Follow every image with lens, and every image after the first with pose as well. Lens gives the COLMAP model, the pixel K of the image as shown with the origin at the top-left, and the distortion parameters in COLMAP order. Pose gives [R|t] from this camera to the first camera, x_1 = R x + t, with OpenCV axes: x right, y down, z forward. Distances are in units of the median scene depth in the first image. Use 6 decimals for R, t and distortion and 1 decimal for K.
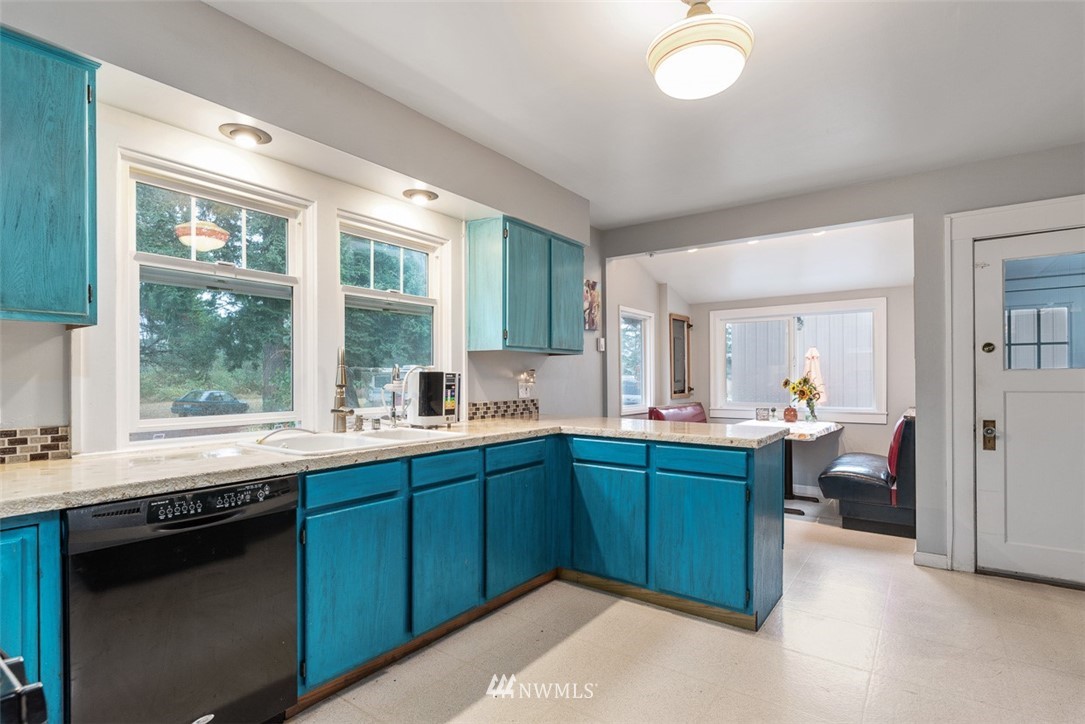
lens RADIAL K [[539.3, 0, 540.2], [0, 539.3, 371.4], [0, 0, 1]] dist [-0.000642, -0.001563]
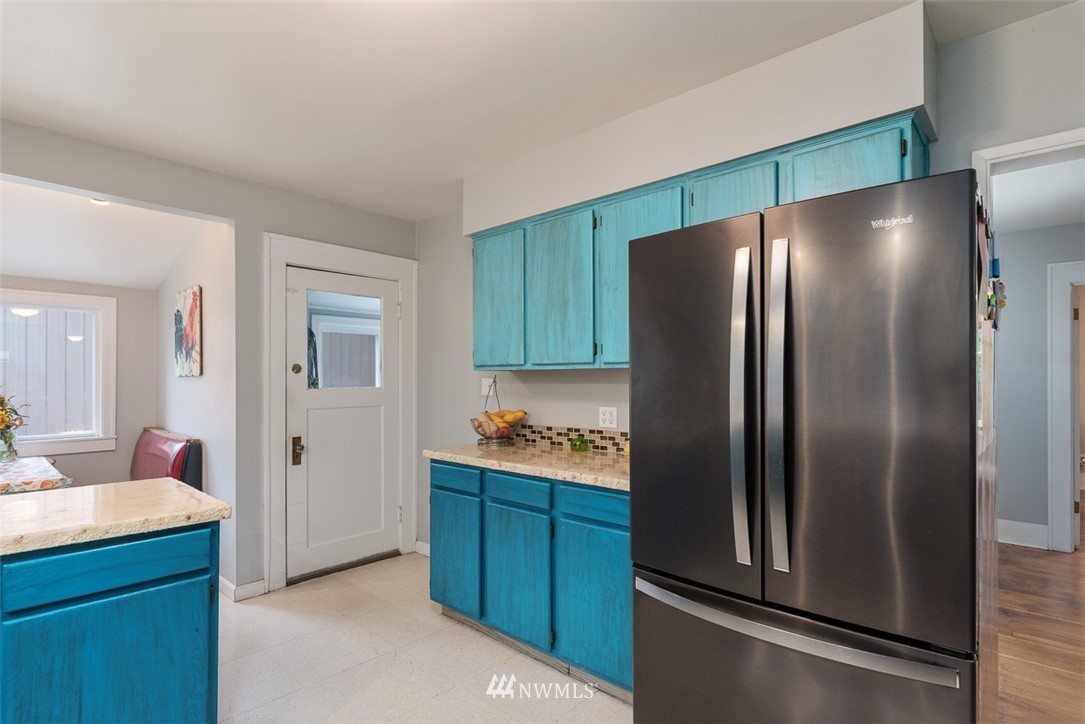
lens RADIAL K [[539.3, 0, 541.8], [0, 539.3, 371.6], [0, 0, 1]] dist [-0.000642, -0.001563]
pose [[0.116348, 0.016960, 0.993064, -0.169465], [-0.009231, 0.999829, -0.015994, -0.025296], [-0.993166, -0.007306, 0.116485, 0.394097]]
